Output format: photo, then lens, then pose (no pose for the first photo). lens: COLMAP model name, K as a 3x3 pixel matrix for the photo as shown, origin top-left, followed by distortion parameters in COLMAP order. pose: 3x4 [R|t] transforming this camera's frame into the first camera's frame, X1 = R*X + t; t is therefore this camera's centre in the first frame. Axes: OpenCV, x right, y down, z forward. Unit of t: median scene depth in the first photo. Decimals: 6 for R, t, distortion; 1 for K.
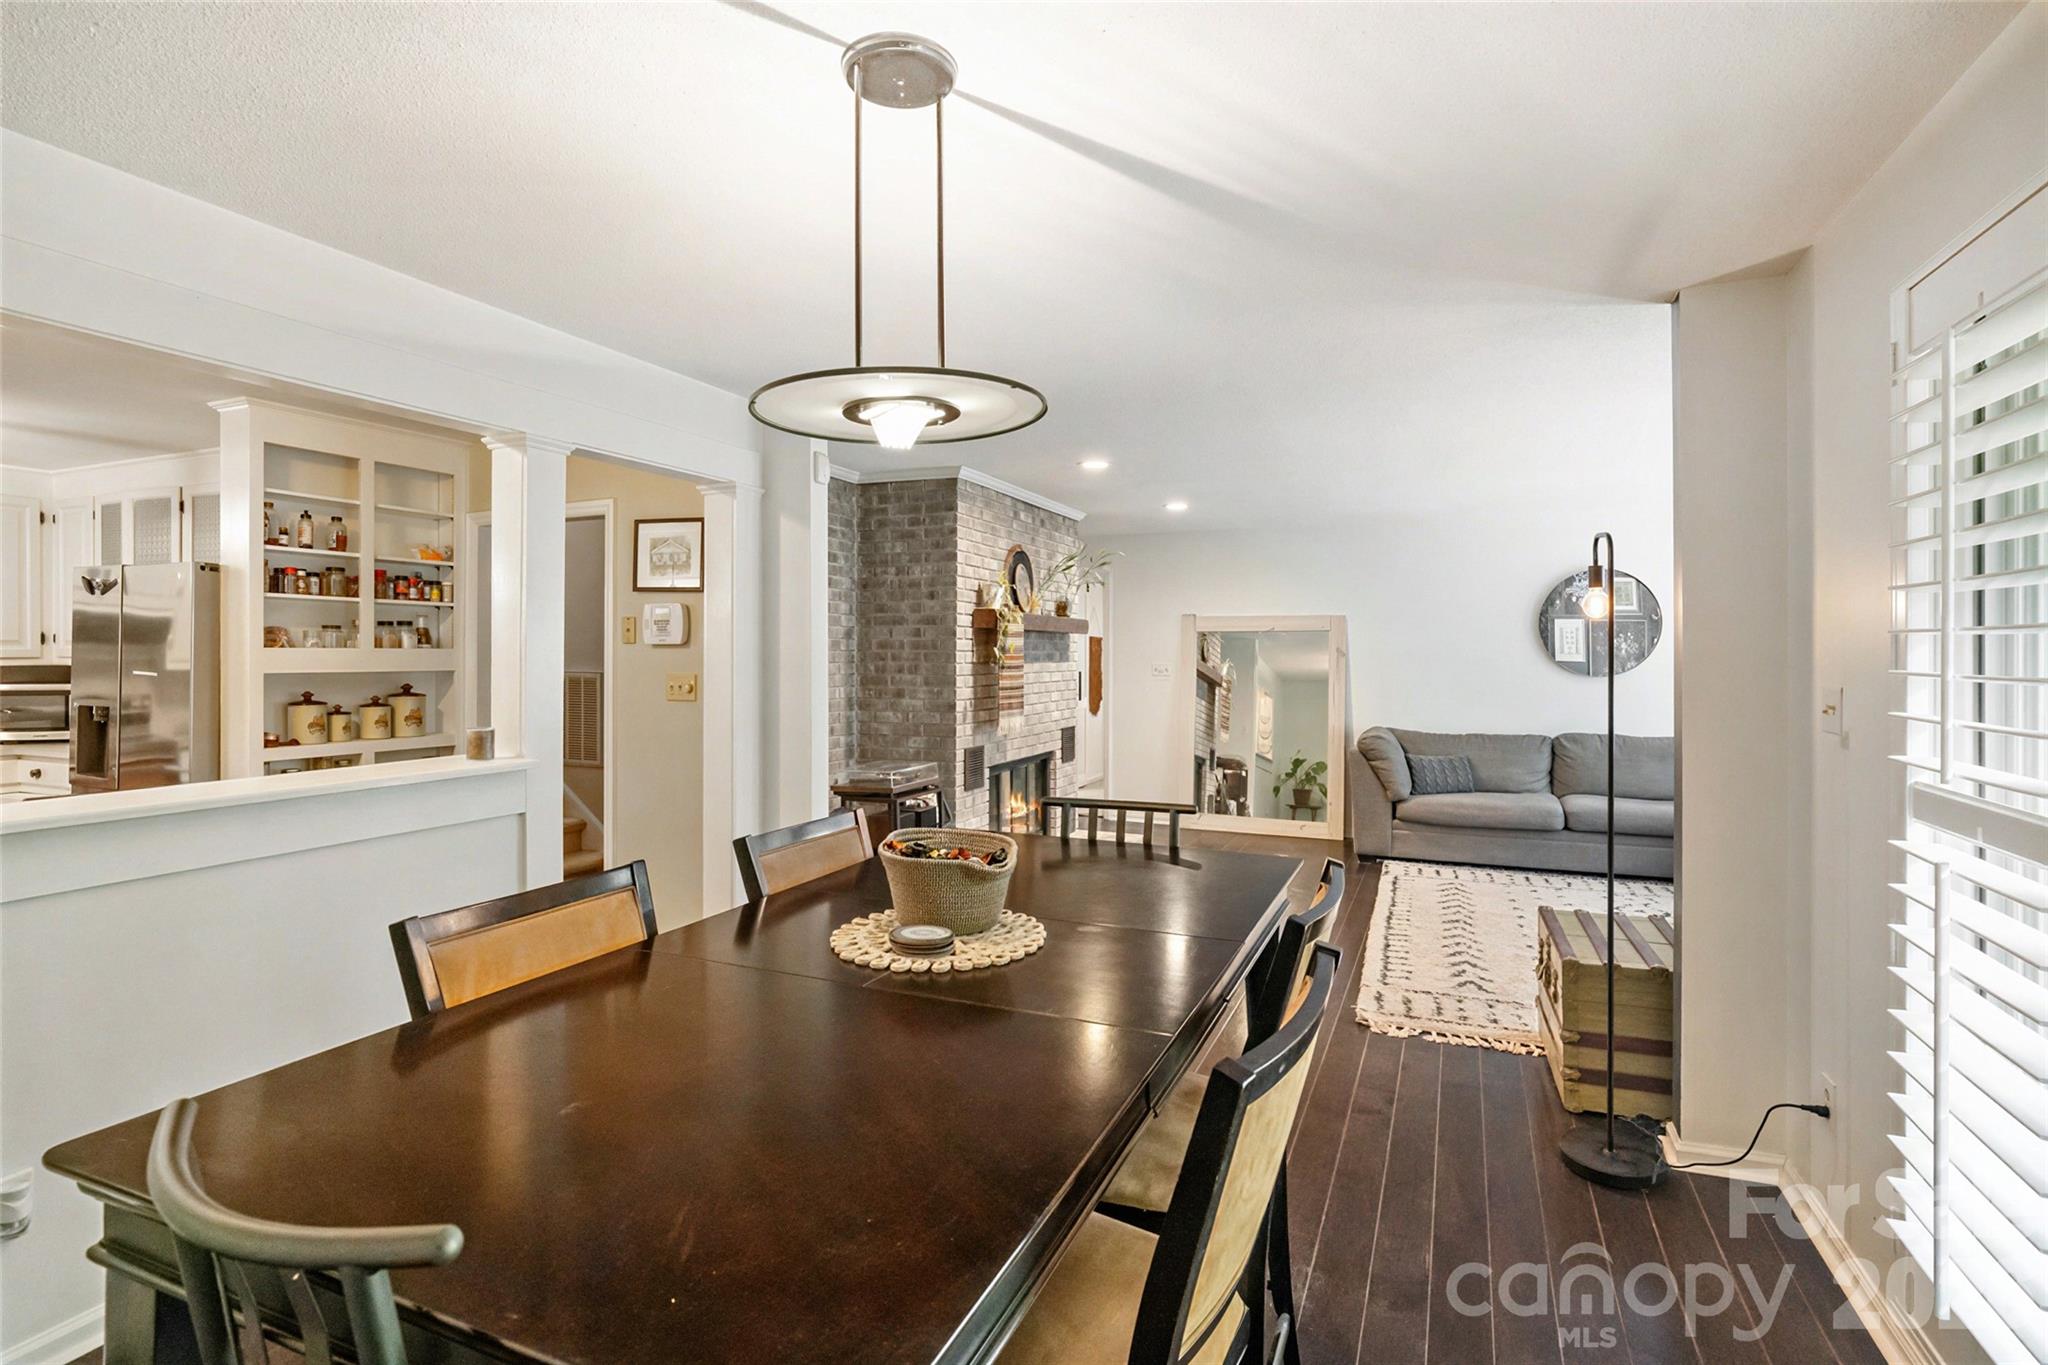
lens RADIAL K [[1001.7, 0, 1014.0], [0, 1001.7, 659.9], [0, 0, 1]] dist [-0.005480, -0.000698]
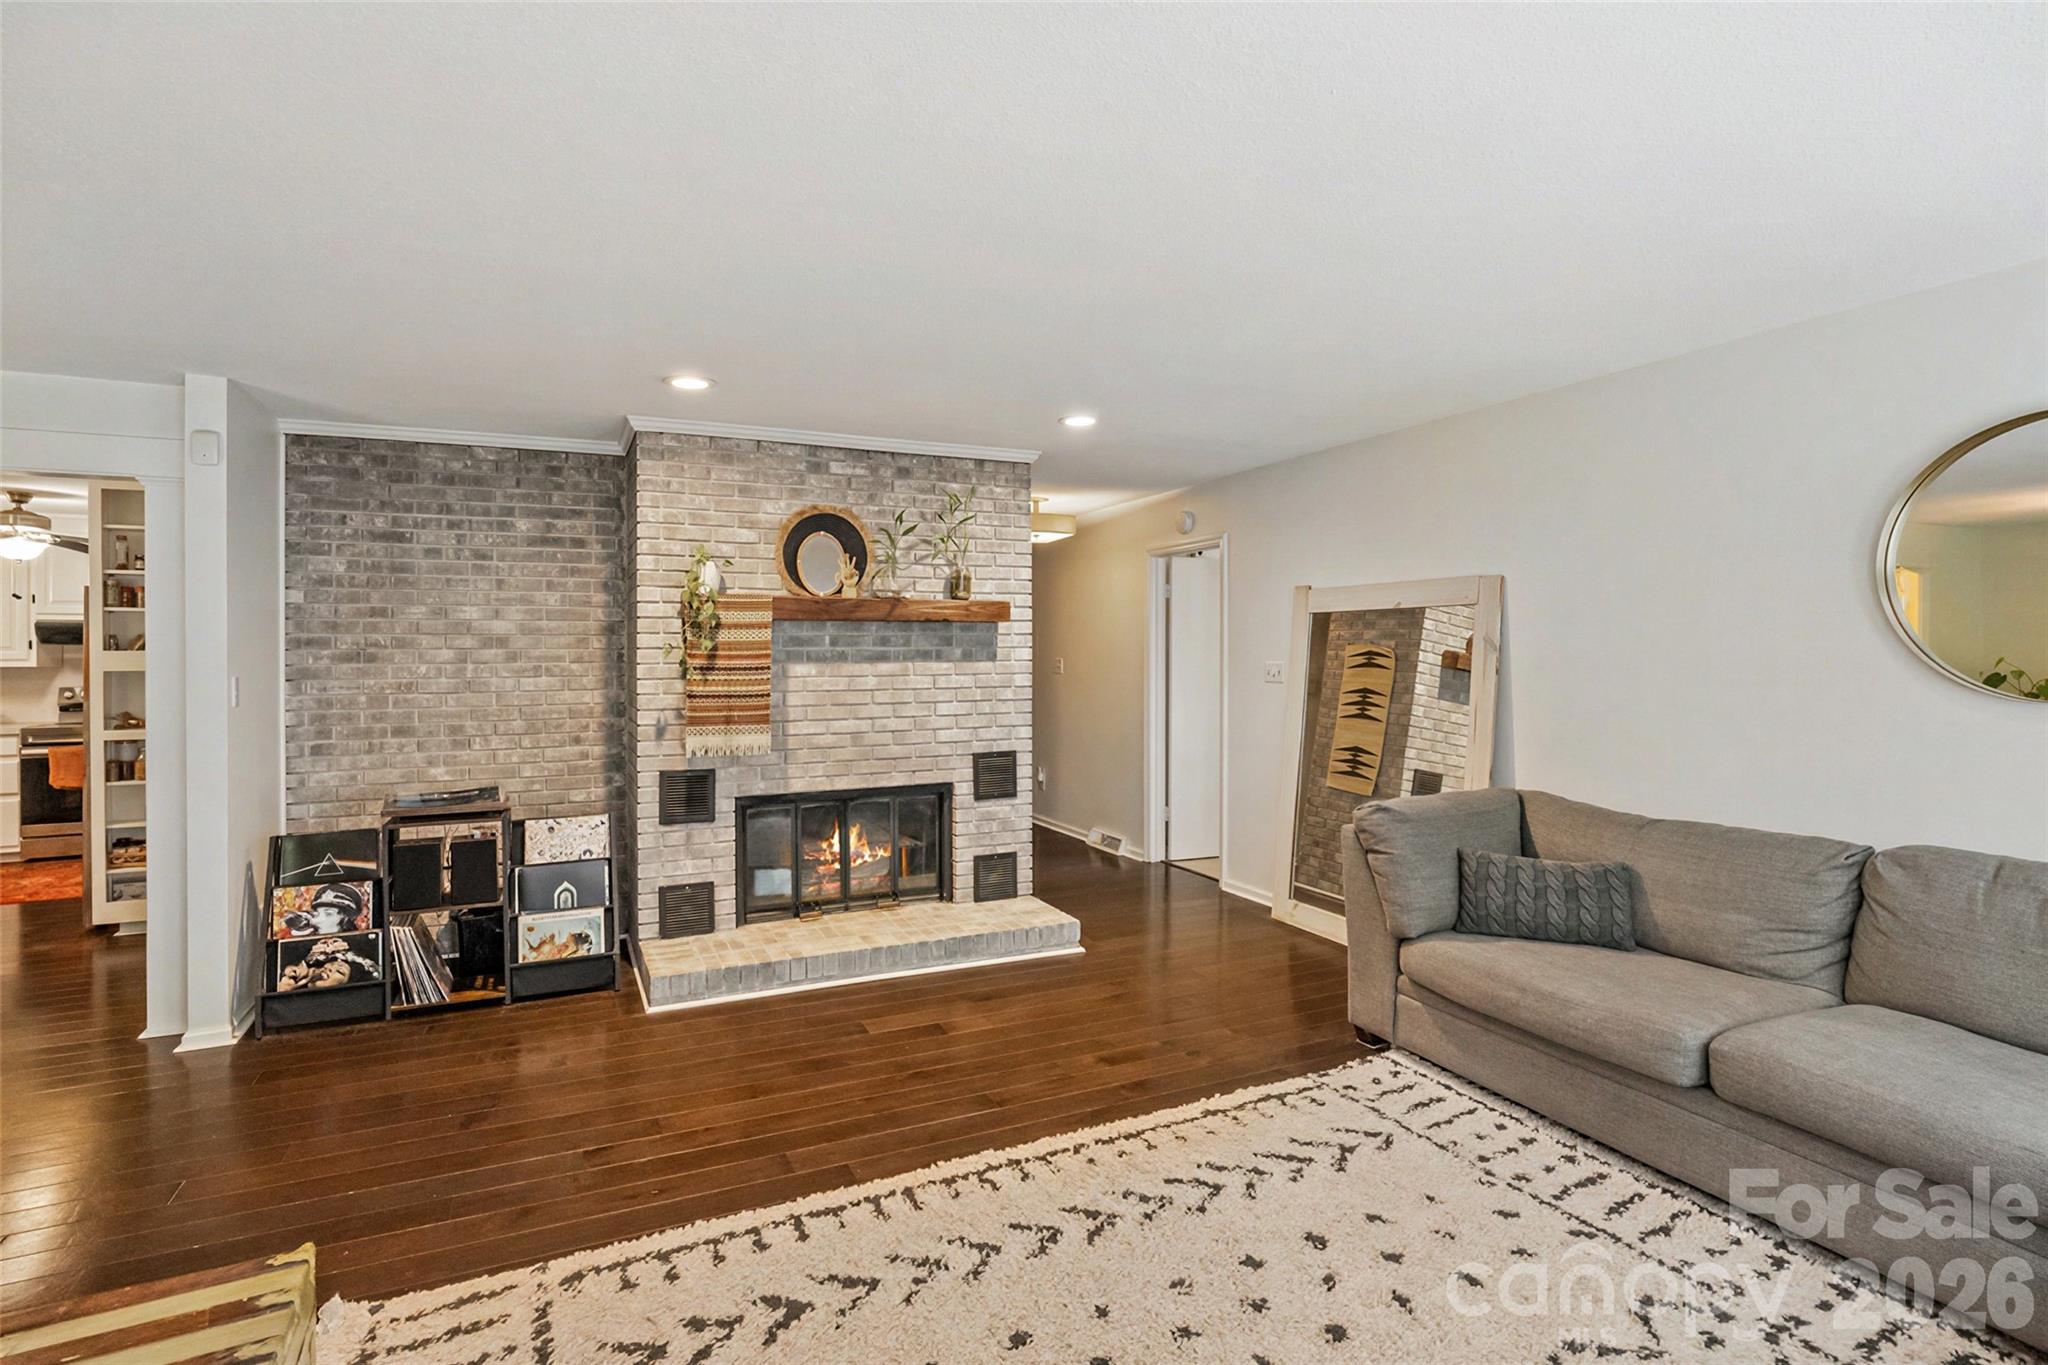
lens RADIAL K [[1001.7, 0, 1014.0], [0, 1001.7, 659.9], [0, 0, 1]] dist [-0.005480, -0.000698]
pose [[0.741161, -0.002470, -0.671322, 0.698170], [0.001867, 0.999997, -0.001617, 0.002637], [0.671324, -0.000055, 0.741164, 0.604330]]
